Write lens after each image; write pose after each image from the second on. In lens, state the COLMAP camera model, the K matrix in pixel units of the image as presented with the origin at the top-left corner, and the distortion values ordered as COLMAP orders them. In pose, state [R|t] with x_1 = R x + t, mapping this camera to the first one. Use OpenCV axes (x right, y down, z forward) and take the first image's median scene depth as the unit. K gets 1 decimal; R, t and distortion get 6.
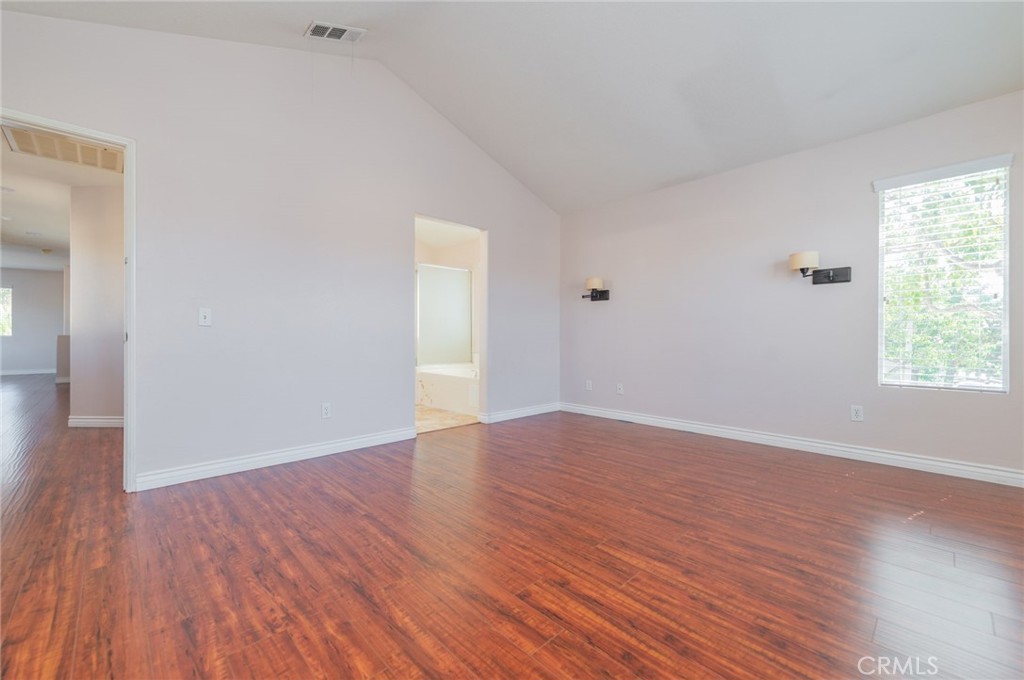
lens RADIAL K [[401.1, 0, 499.1], [0, 401.1, 339.7], [0, 0, 1]] dist [0.016471, -0.004020]
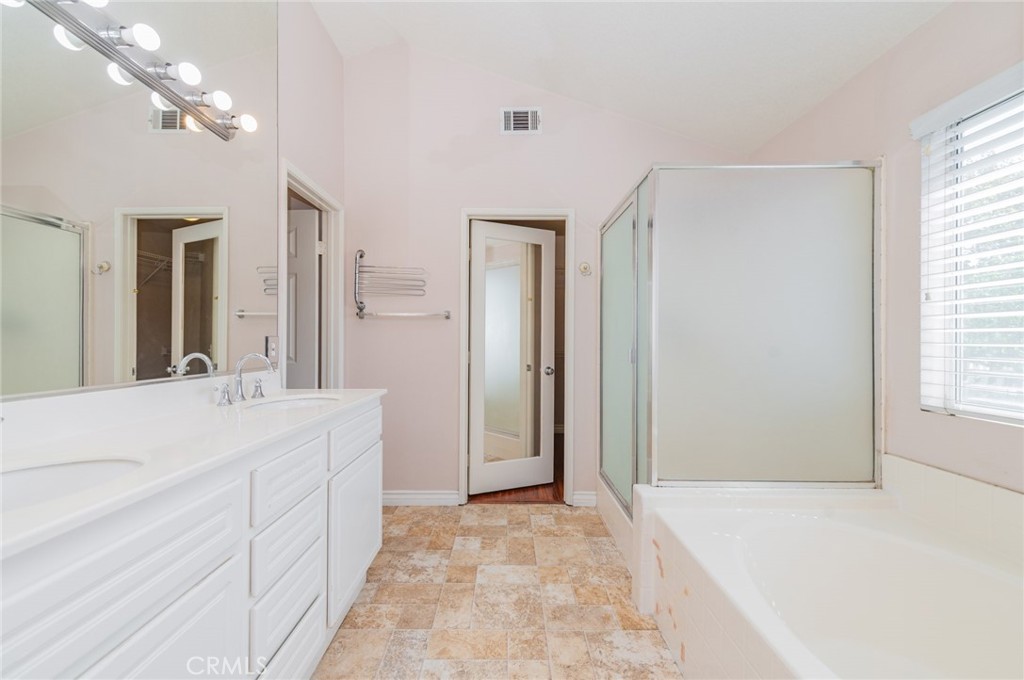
lens RADIAL K [[401.1, 0, 499.5], [0, 401.1, 339.6], [0, 0, 1]] dist [0.016471, -0.004020]
pose [[0.717853, -0.002498, -0.696190, -0.061700], [-0.005020, 0.999949, -0.008765, -0.043757], [0.696176, 0.009787, 0.717804, 0.637794]]
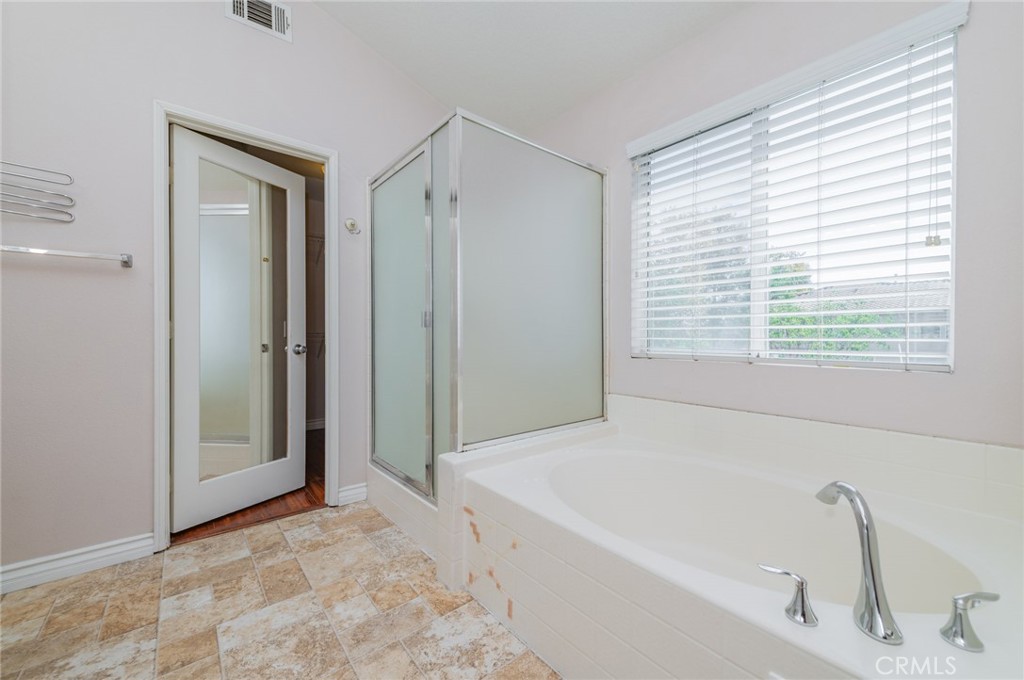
lens RADIAL K [[401.1, 0, 508.5], [0, 401.1, 339.7], [0, 0, 1]] dist [0.016471, -0.004020]
pose [[0.997343, 0.001125, -0.072842, -0.133636], [-0.001165, 0.999999, -0.000516, -0.016589], [0.072841, 0.000600, 0.997343, 0.655102]]
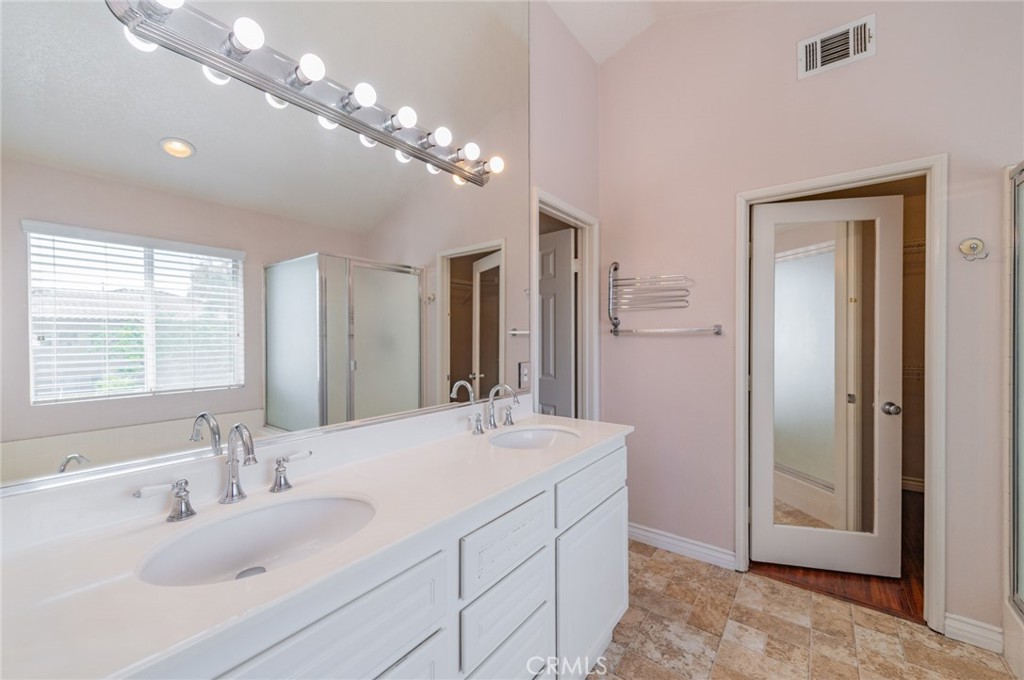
lens RADIAL K [[401.1, 0, 514.8], [0, 401.1, 341.2], [0, 0, 1]] dist [0.016471, -0.004020]
pose [[0.171977, 0.003294, -0.985095, -0.091312], [0.000143, 0.999994, 0.003369, -0.068480], [0.985101, -0.000720, 0.171975, 0.679813]]
